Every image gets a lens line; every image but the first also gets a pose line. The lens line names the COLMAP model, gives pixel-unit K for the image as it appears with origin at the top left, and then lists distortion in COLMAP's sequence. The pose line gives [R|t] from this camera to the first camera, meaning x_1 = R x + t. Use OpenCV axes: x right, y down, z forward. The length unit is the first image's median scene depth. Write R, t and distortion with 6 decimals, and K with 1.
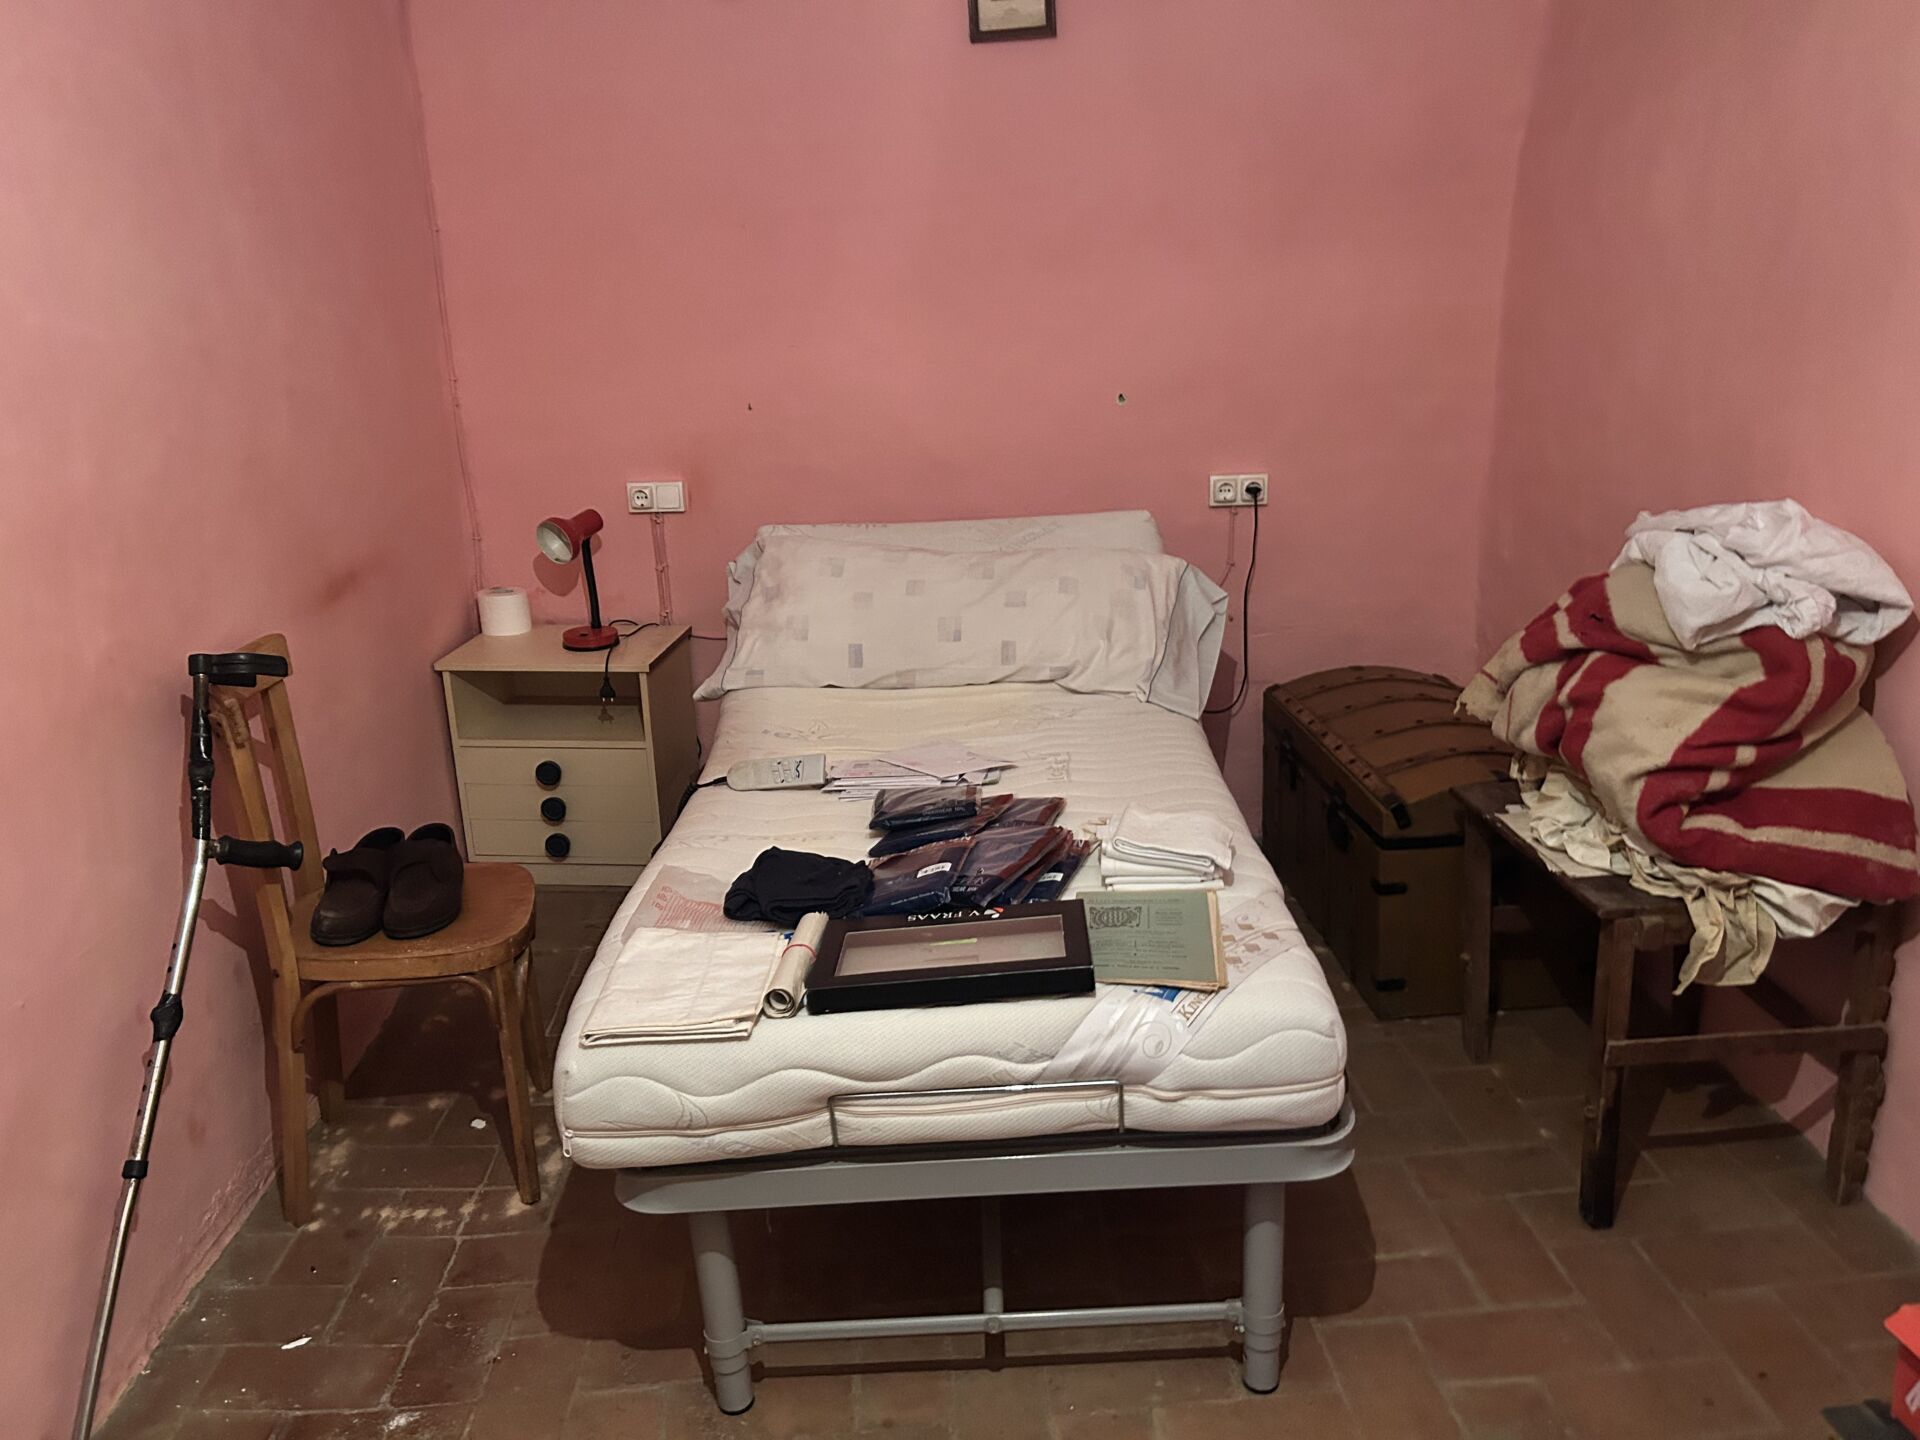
lens RADIAL K [[1439.8, 0, 954.8], [0, 1439.8, 731.1], [0, 0, 1]] dist [0.057548, -0.060836]
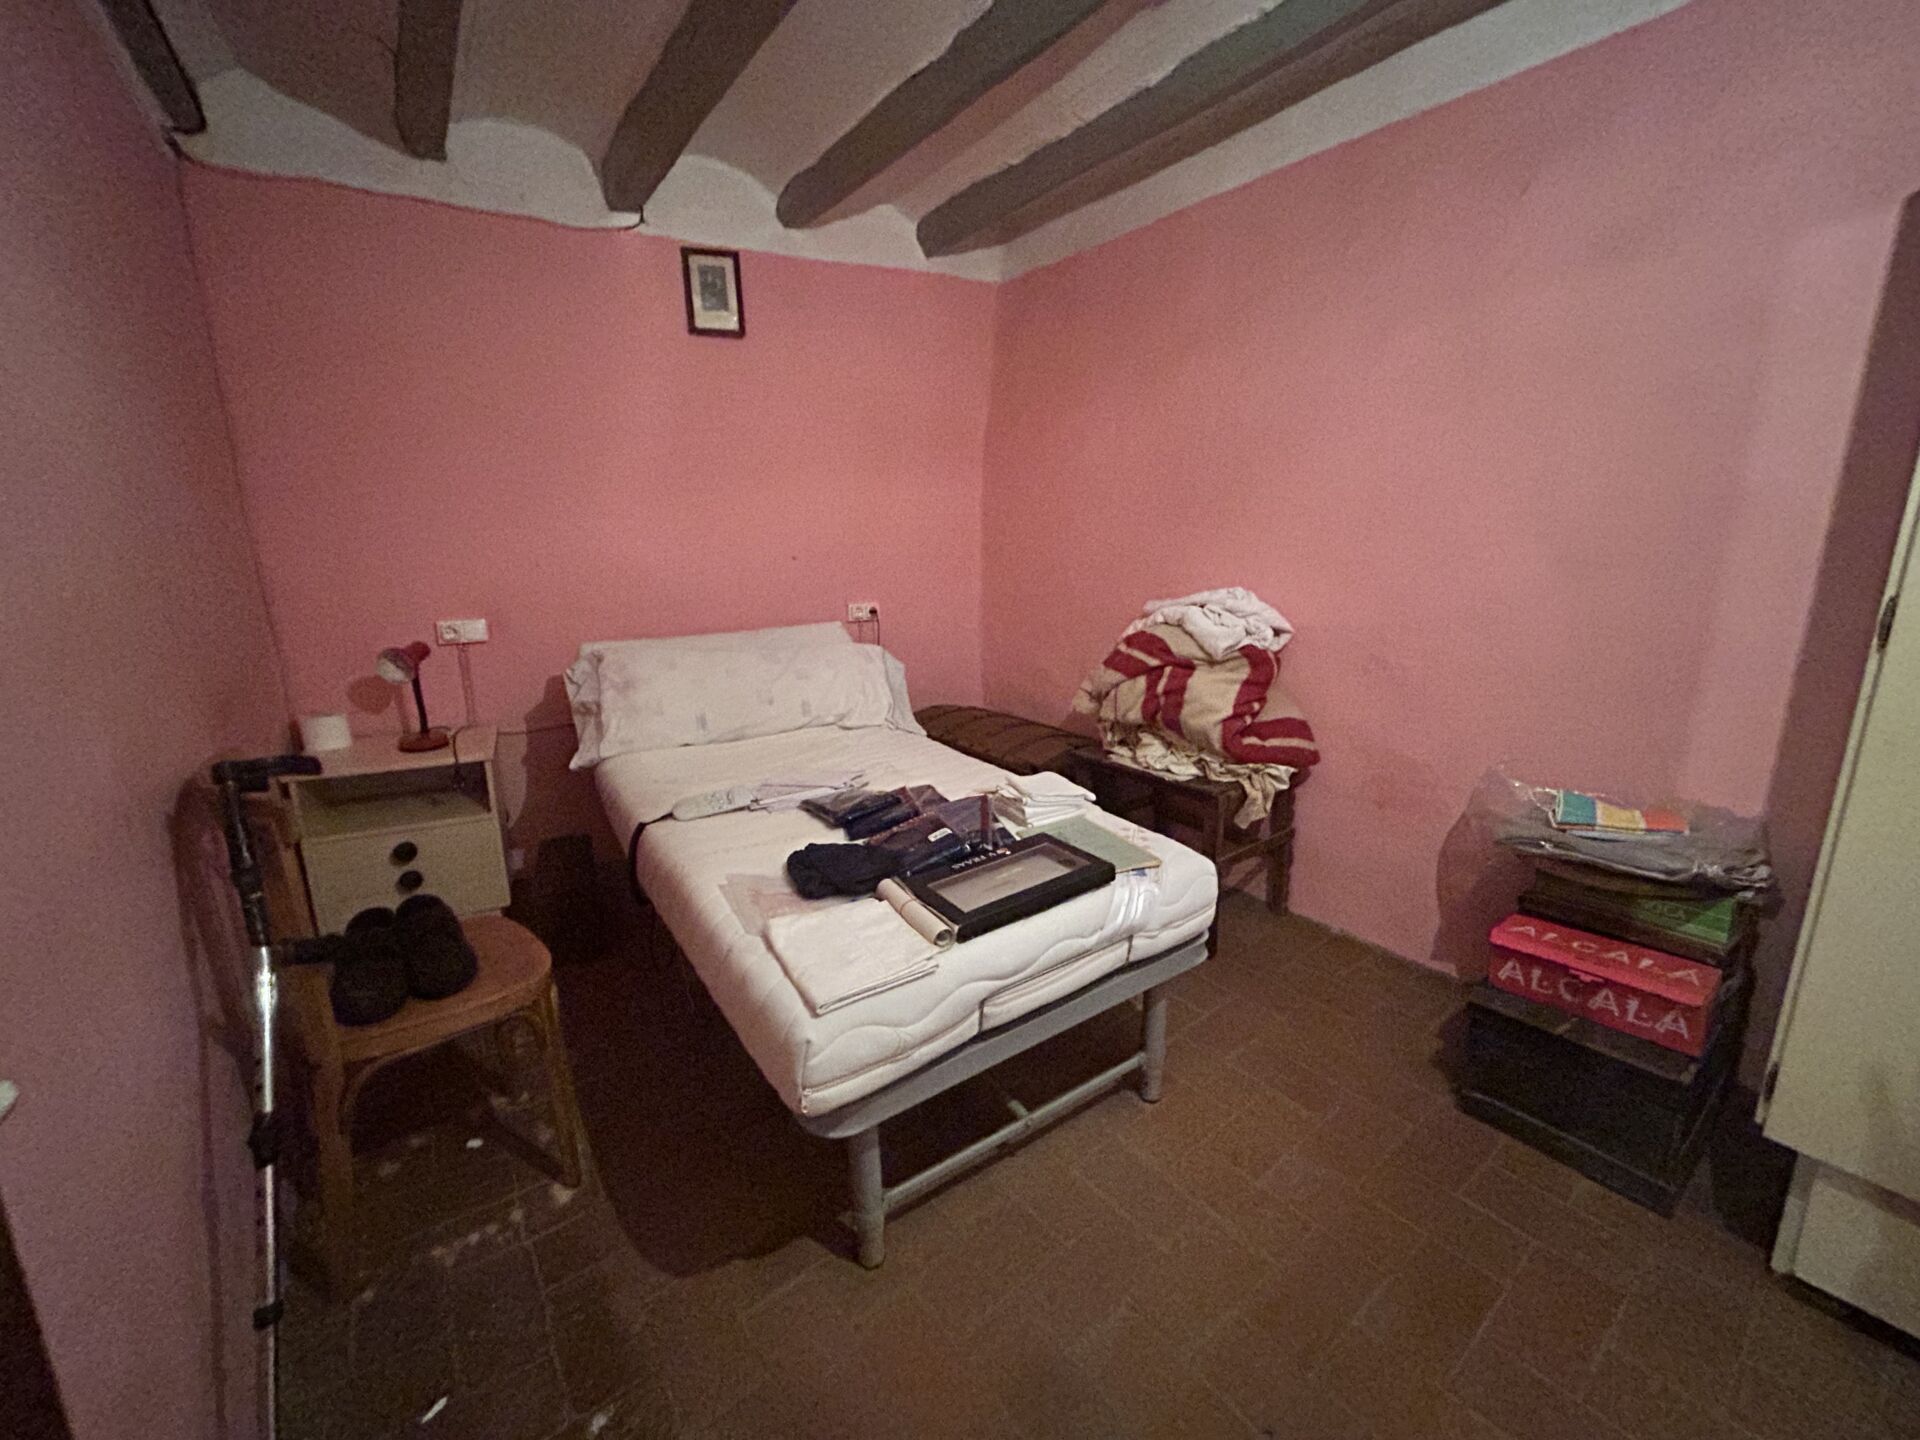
lens RADIAL K [[773.6, 0, 957.7], [0, 773.6, 718.8], [0, 0, 1]] dist [-0.002445, 0.001241]
pose [[0.831842, -0.104553, 0.545076, -0.399788], [0.142716, 0.989367, -0.028025, 0.004300], [-0.536350, 0.101103, 0.837918, 0.300835]]
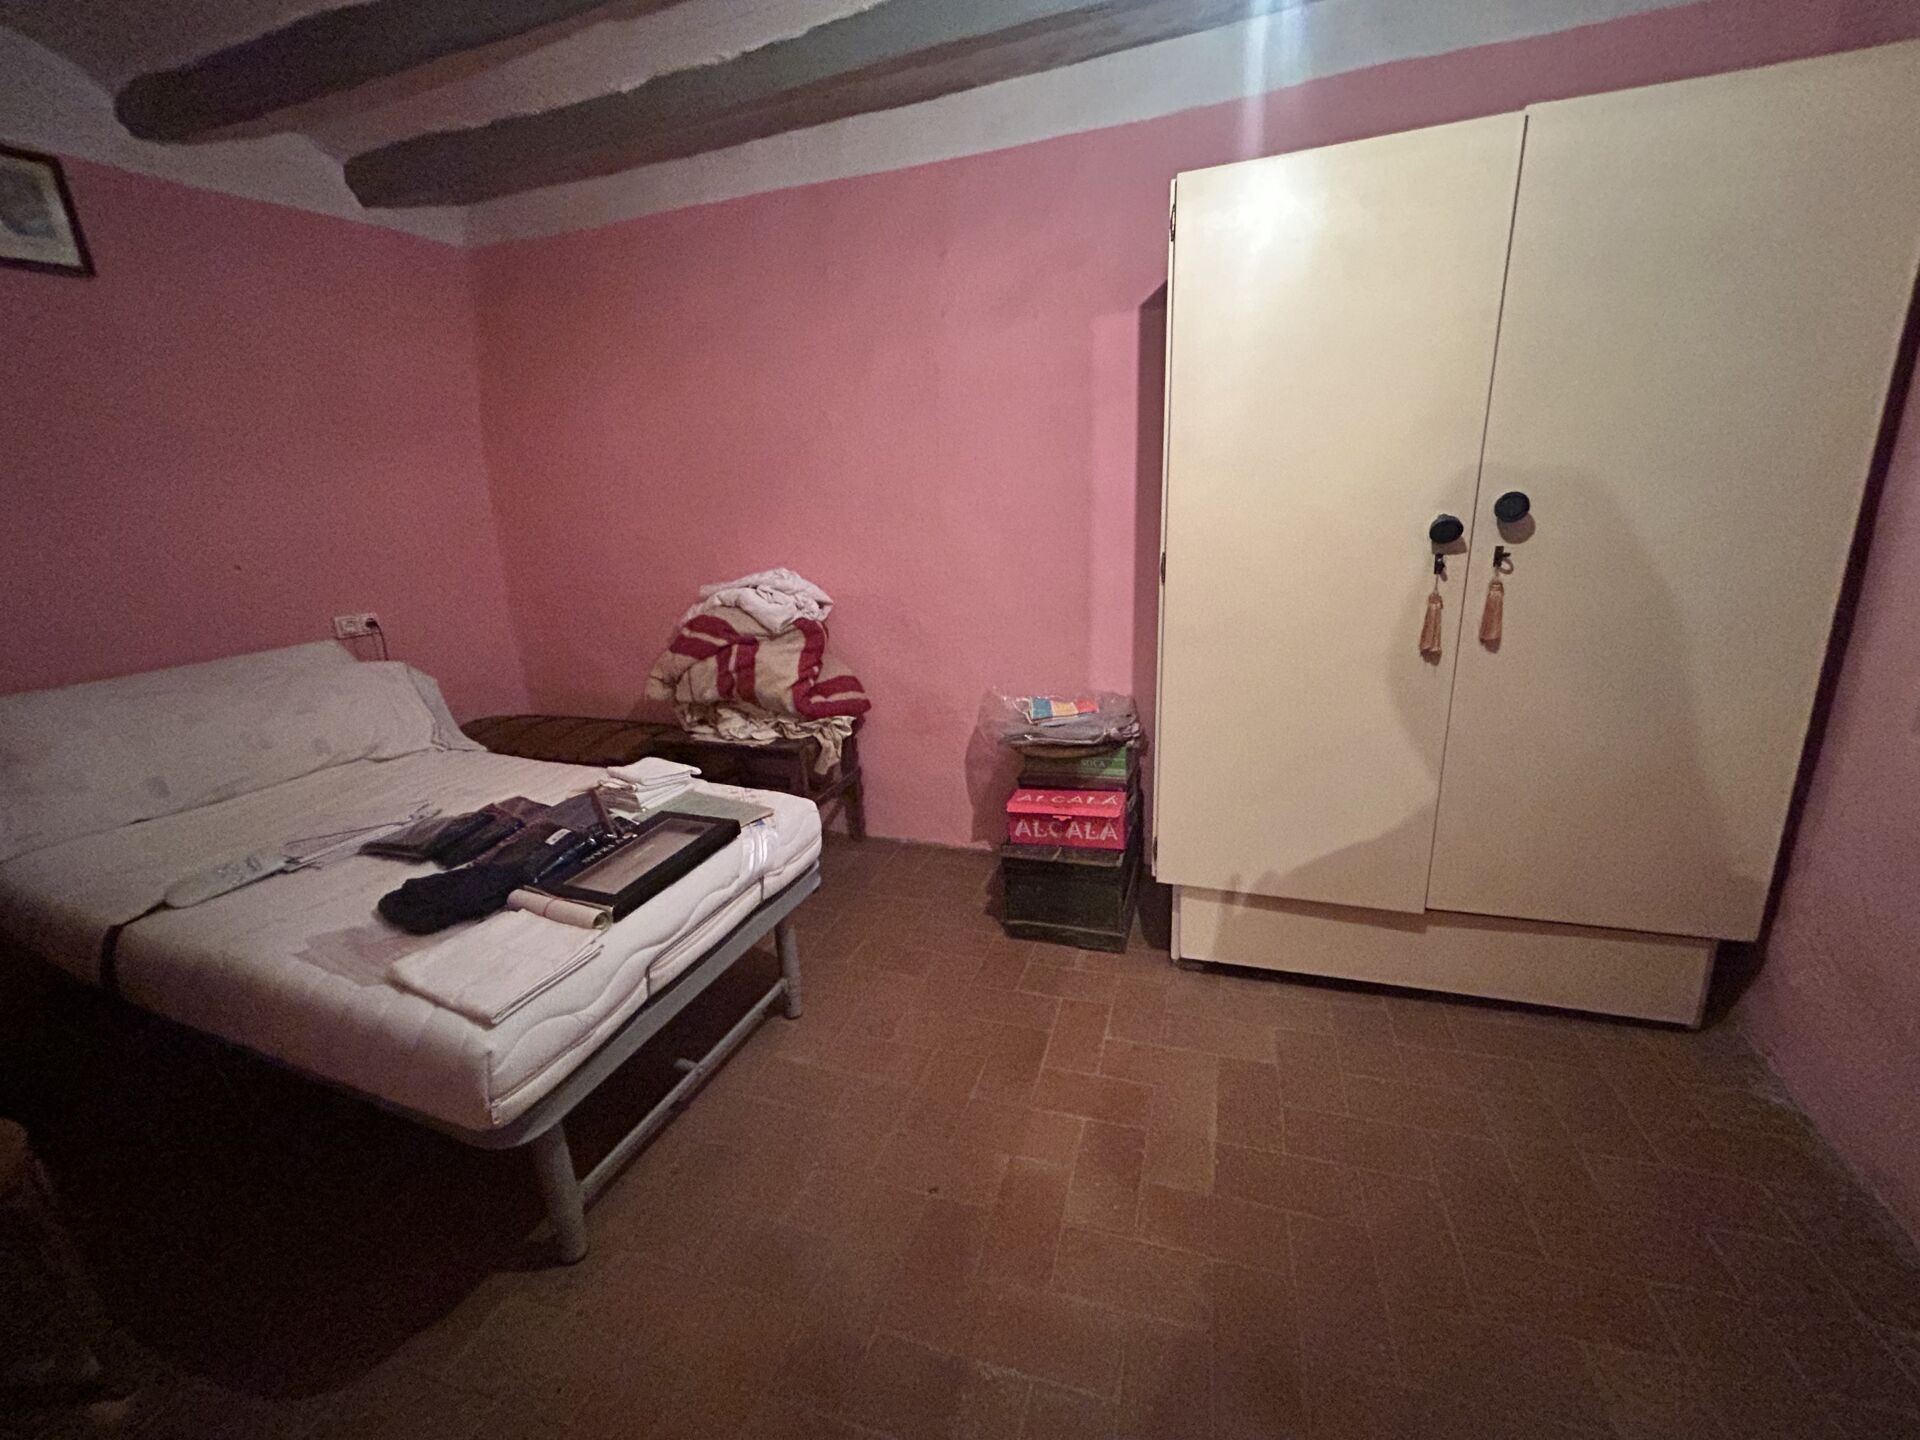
lens RADIAL K [[773.6, 0, 956.3], [0, 773.6, 716.2], [0, 0, 1]] dist [-0.002445, 0.001241]
pose [[0.376467, -0.229539, 0.897544, -0.522773], [0.286875, 0.950084, 0.122648, -0.000684], [-0.880895, 0.211310, 0.423524, 0.262444]]
